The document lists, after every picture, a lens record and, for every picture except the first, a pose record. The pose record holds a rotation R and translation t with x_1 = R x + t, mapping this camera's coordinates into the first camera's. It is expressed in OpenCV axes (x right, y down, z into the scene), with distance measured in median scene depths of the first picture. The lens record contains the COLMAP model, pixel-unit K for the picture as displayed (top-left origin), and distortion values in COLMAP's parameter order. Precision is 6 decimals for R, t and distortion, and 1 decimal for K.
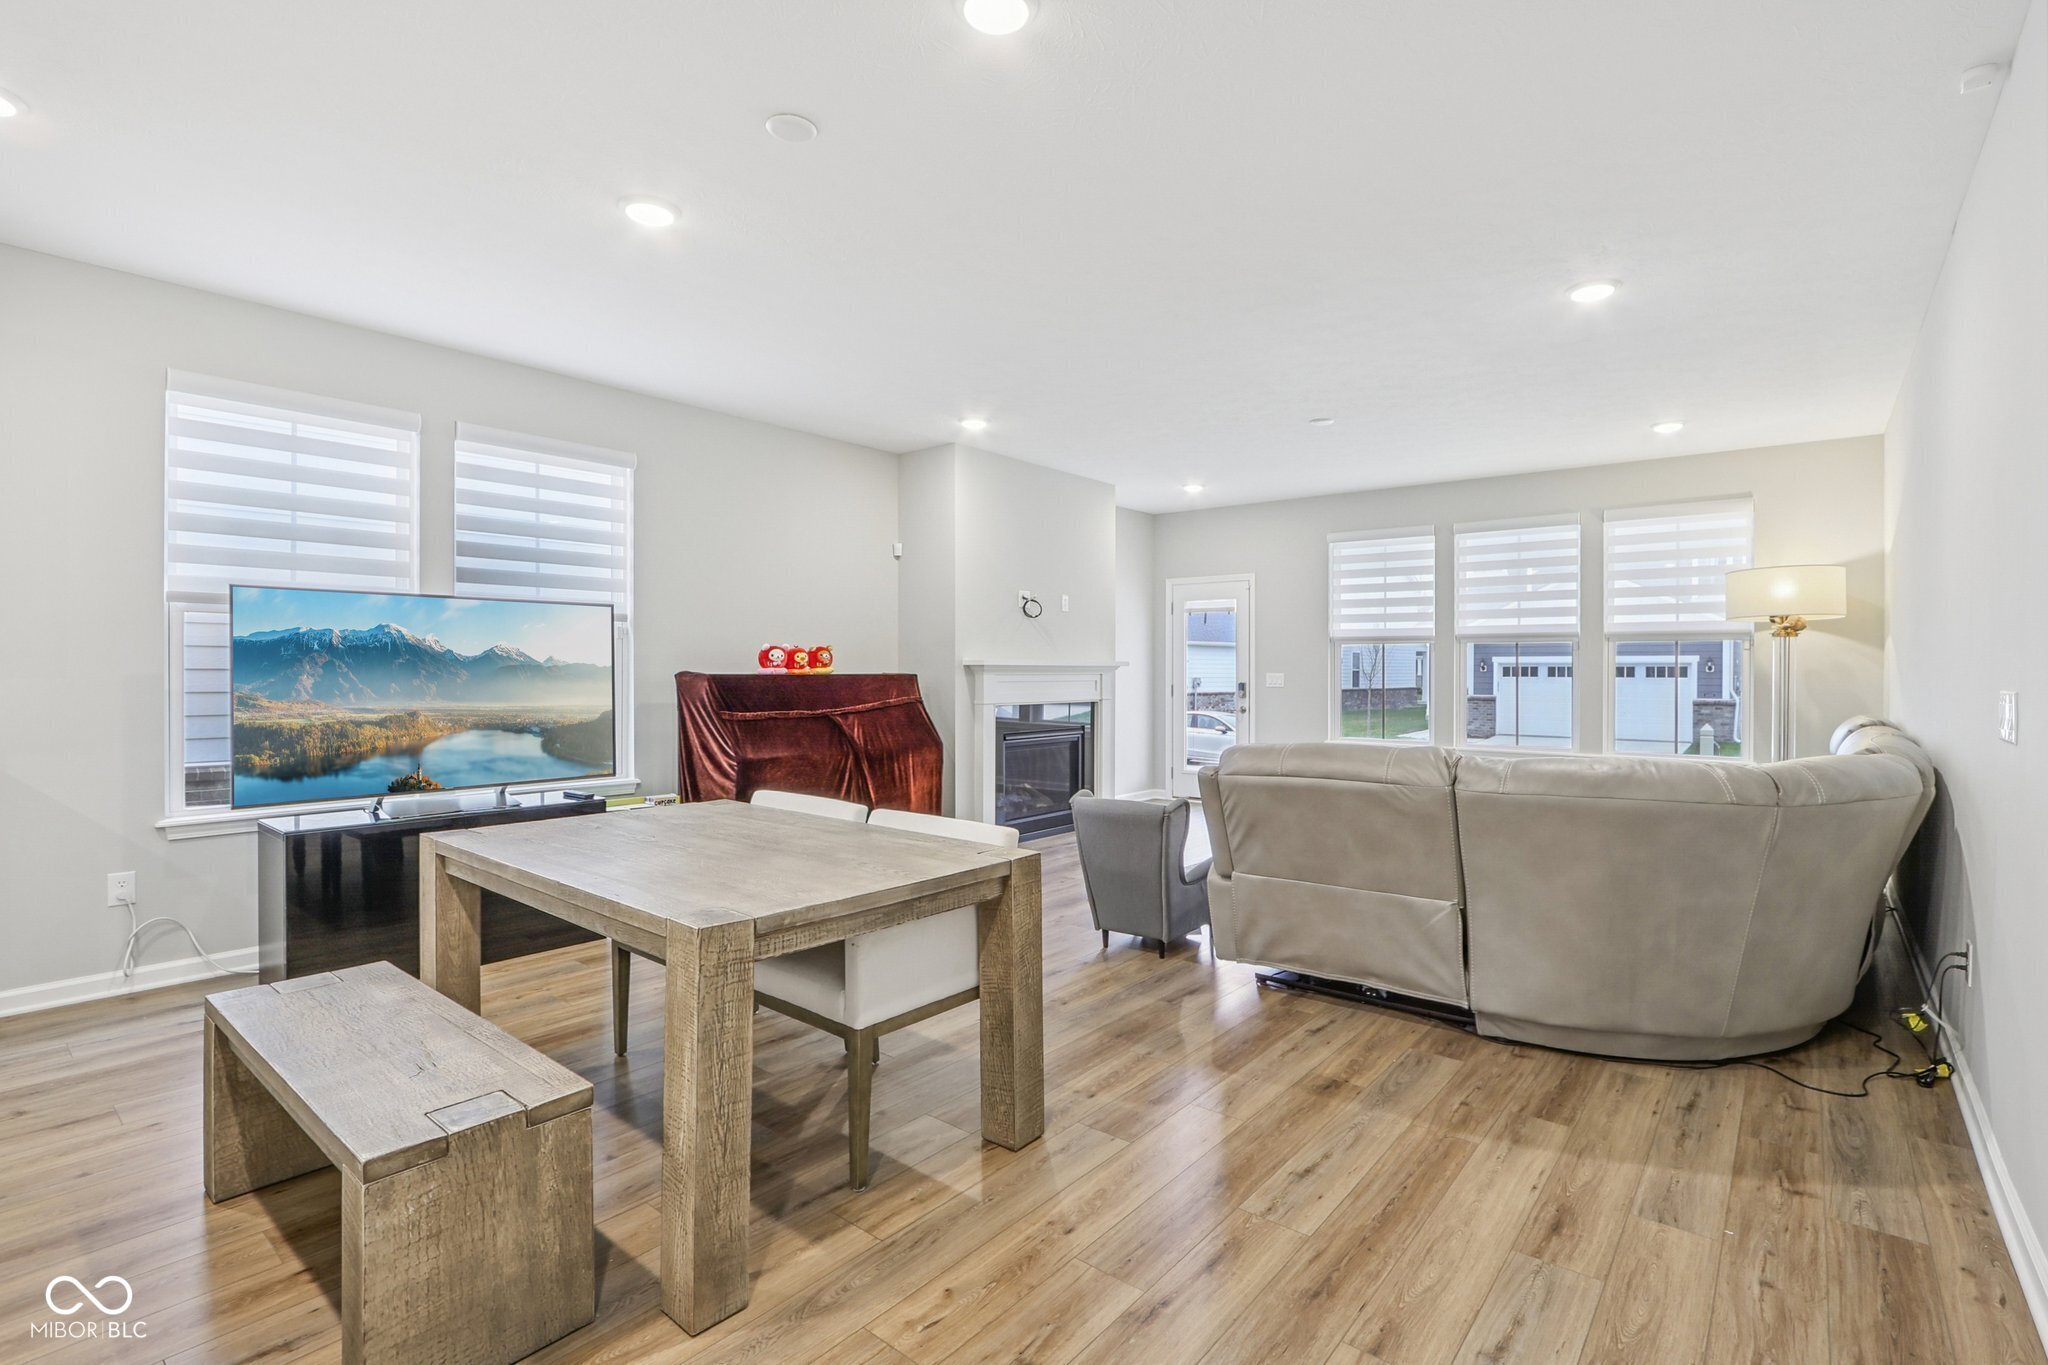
lens RADIAL K [[942.8, 0, 1062.2], [0, 942.8, 680.8], [0, 0, 1]] dist [-0.018912, 0.004102]
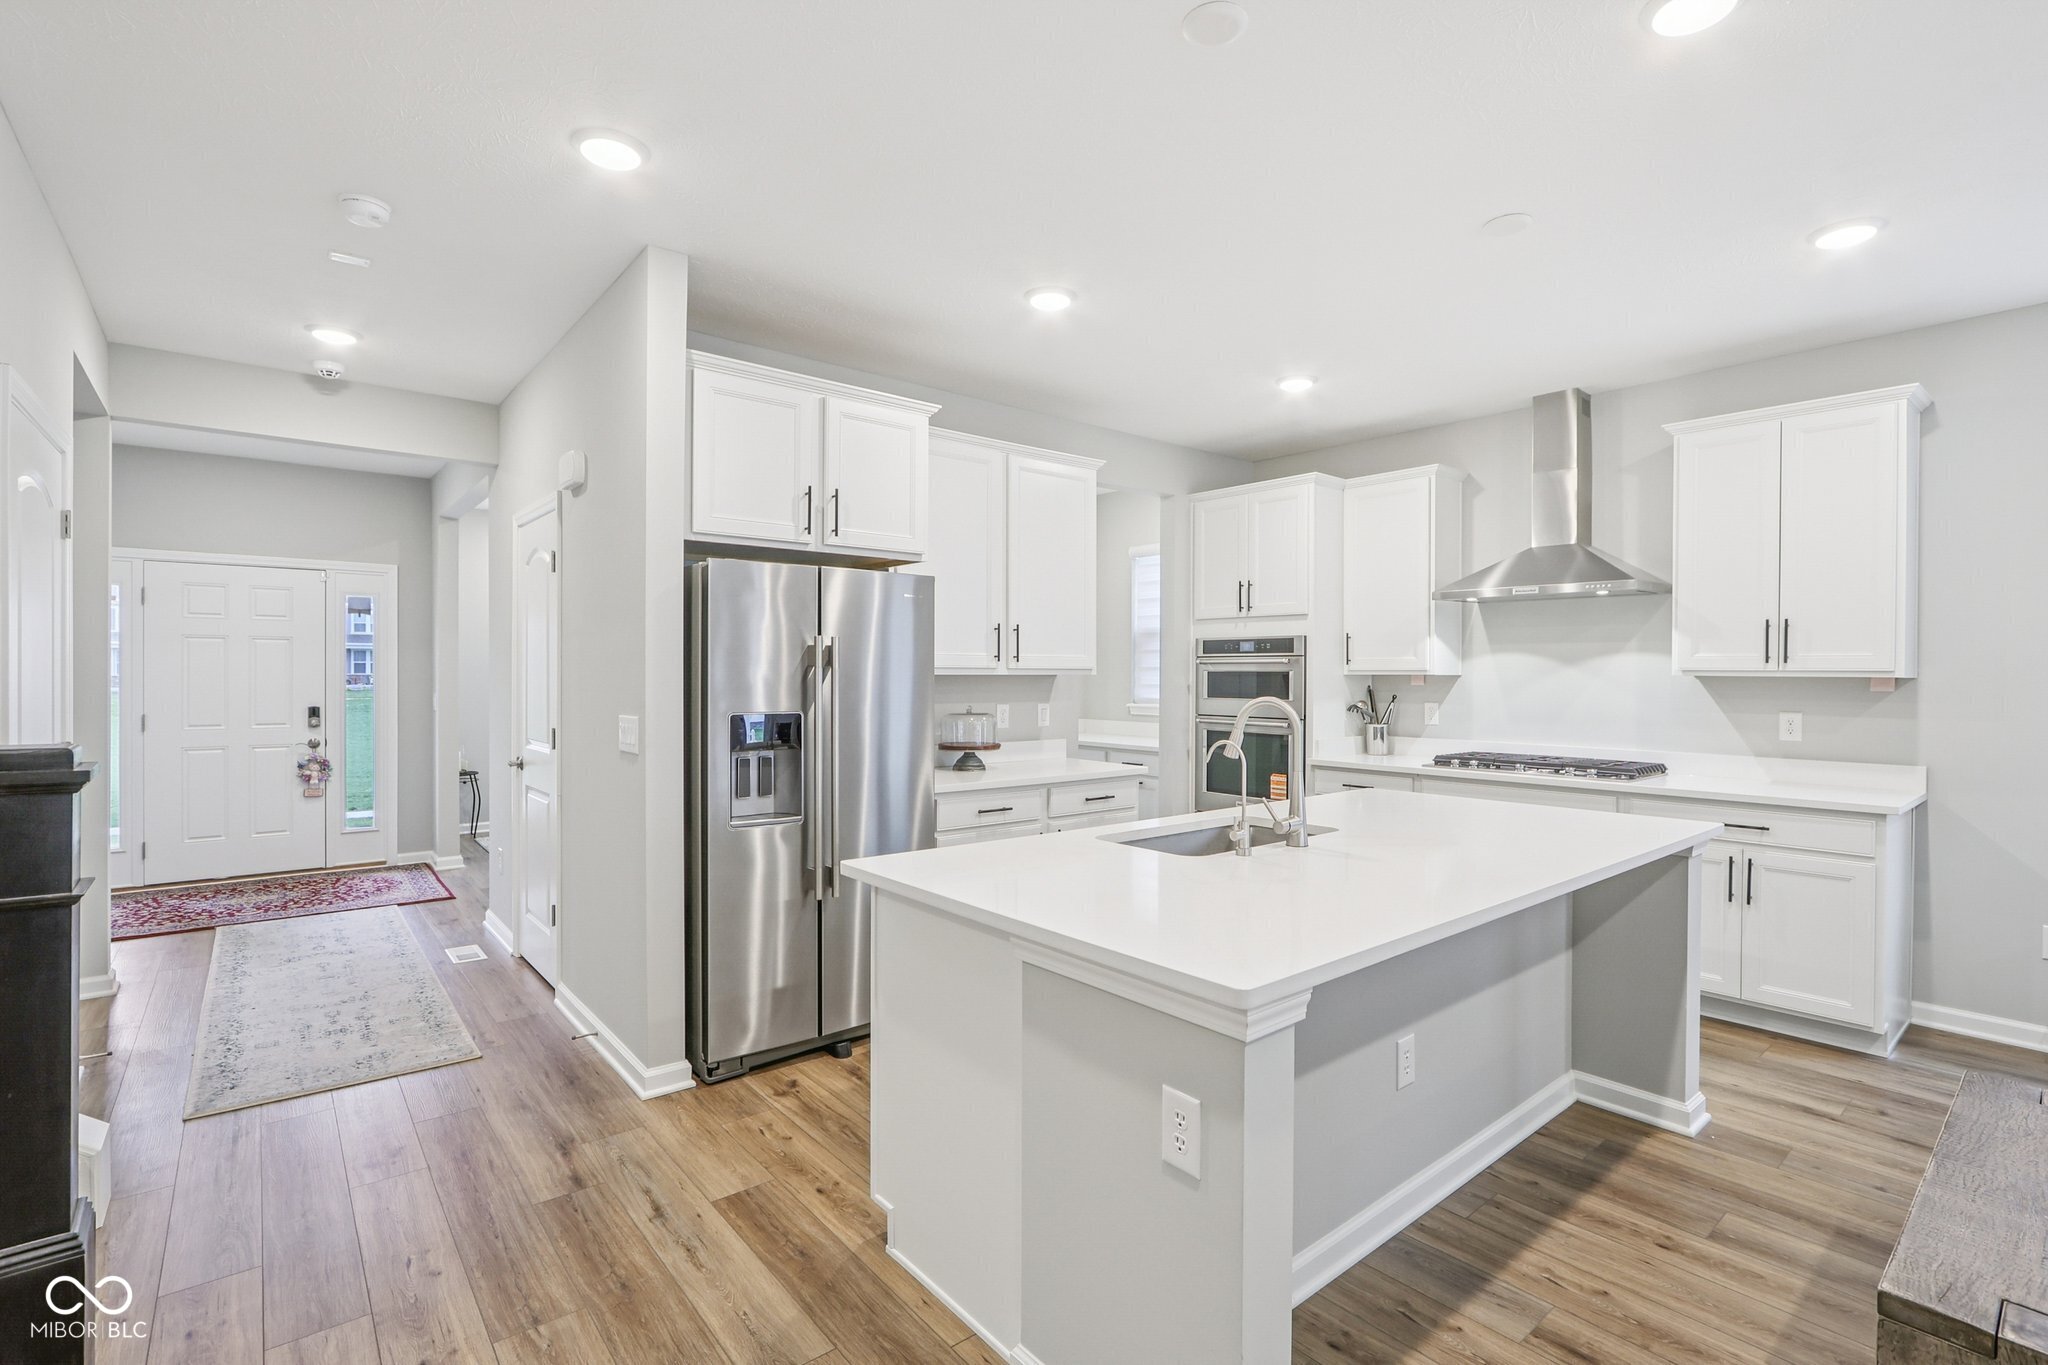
lens RADIAL K [[942.8, 0, 1014.6], [0, 942.8, 677.0], [0, 0, 1]] dist [-0.018912, 0.004102]
pose [[-0.212281, -0.000325, -0.977209, 0.091373], [-0.016921, 0.999851, 0.003343, -0.022669], [0.977062, 0.017245, -0.212255, 0.092095]]
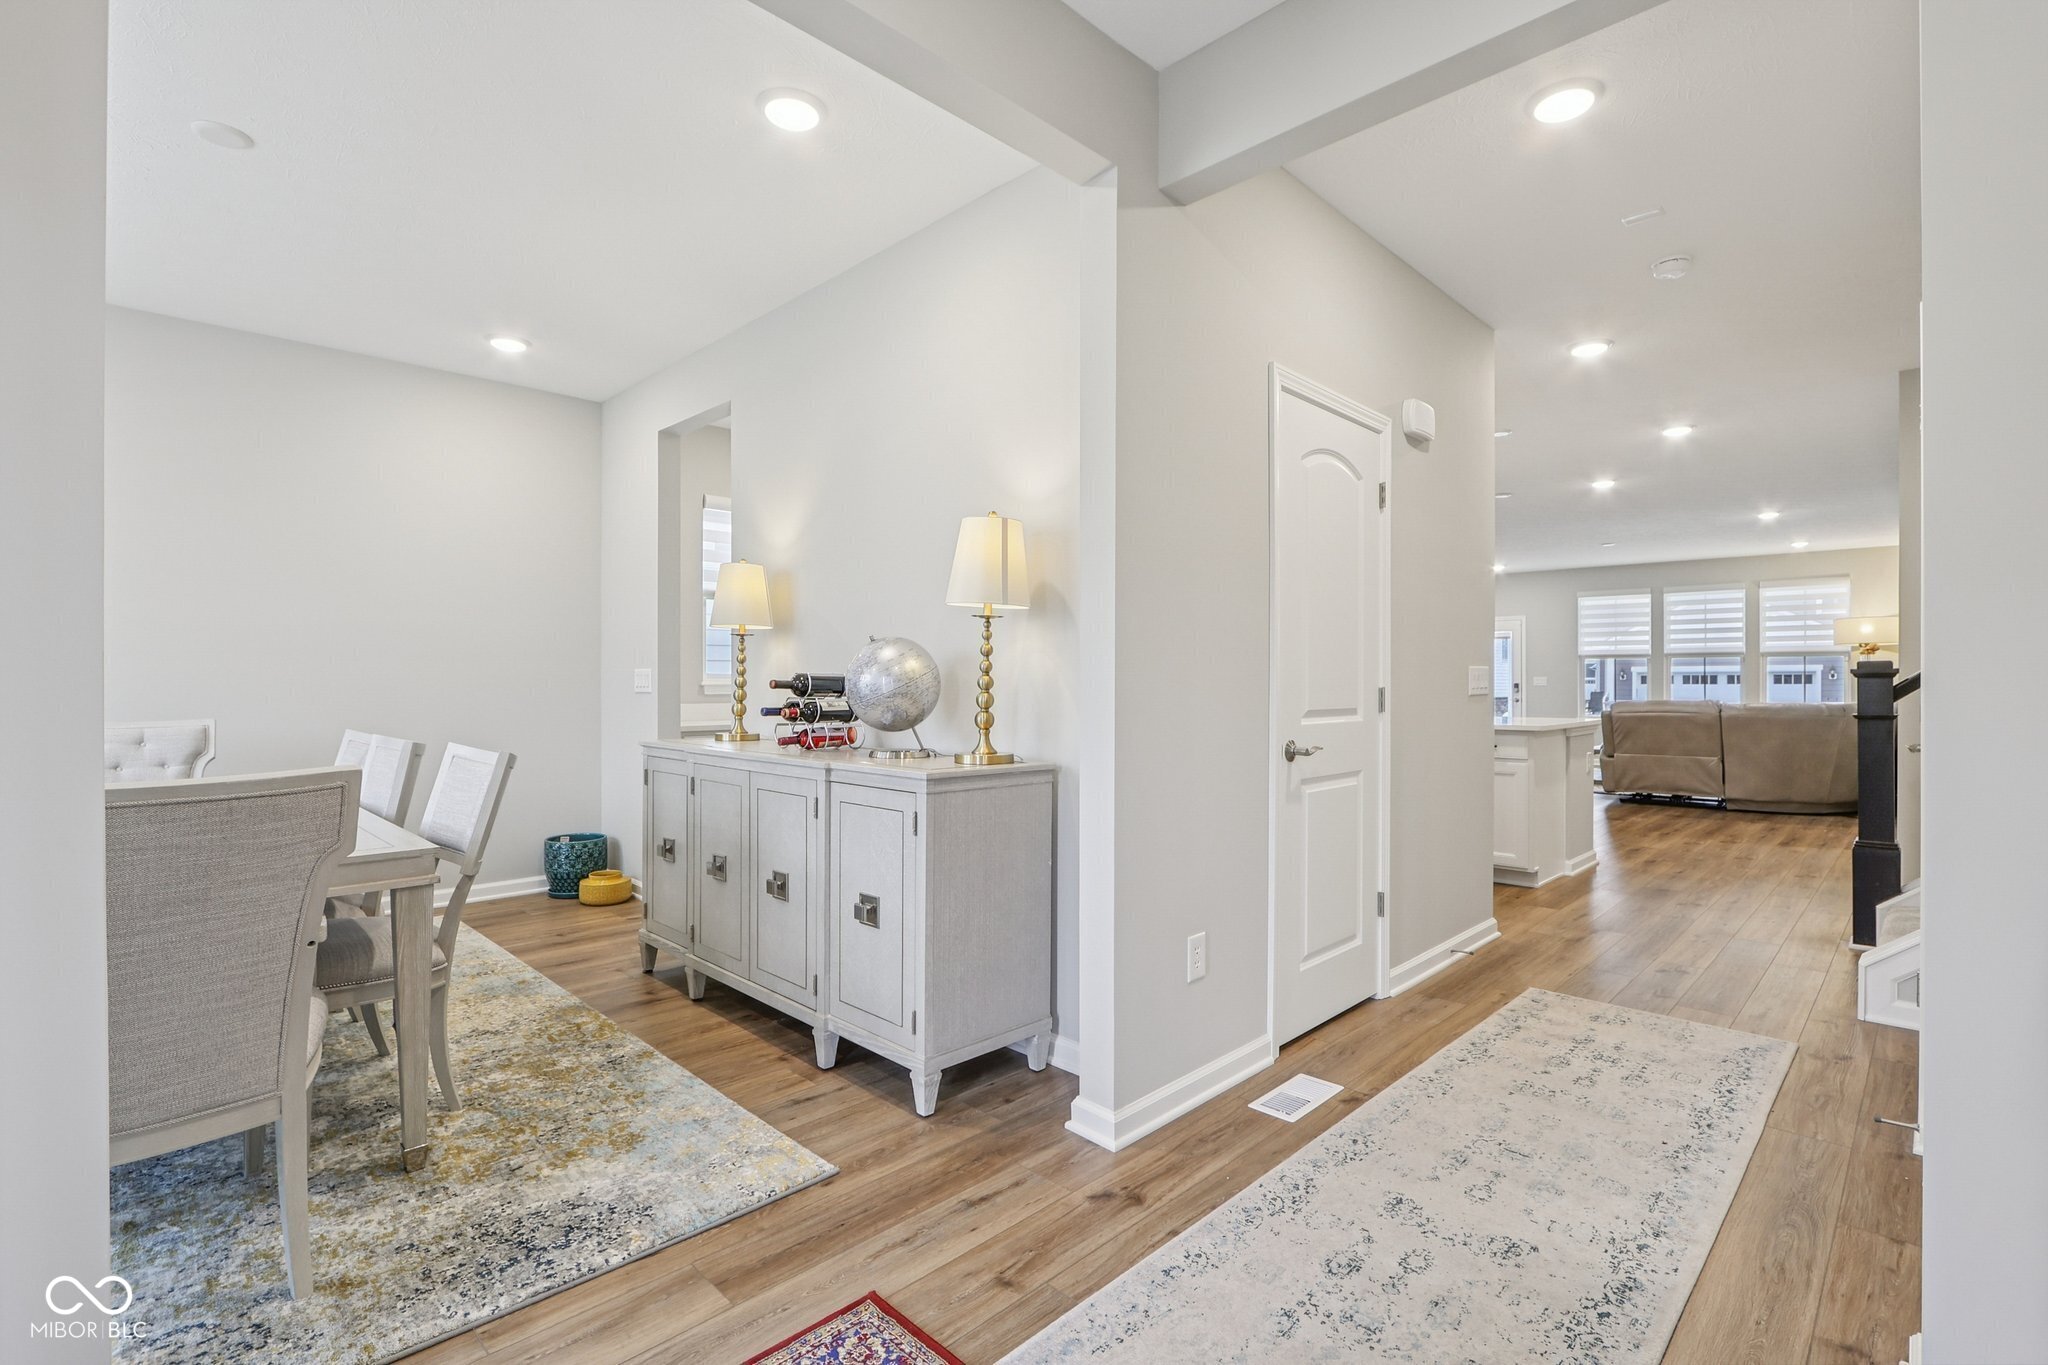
lens RADIAL K [[942.8, 0, 1051.0], [0, 942.8, 678.9], [0, 0, 1]] dist [-0.018912, 0.004102]
pose [[0.995357, -0.002000, -0.096234, -0.688513], [0.000576, 0.999890, -0.014822, 0.028504], [0.096253, 0.014698, 0.995248, -1.037179]]
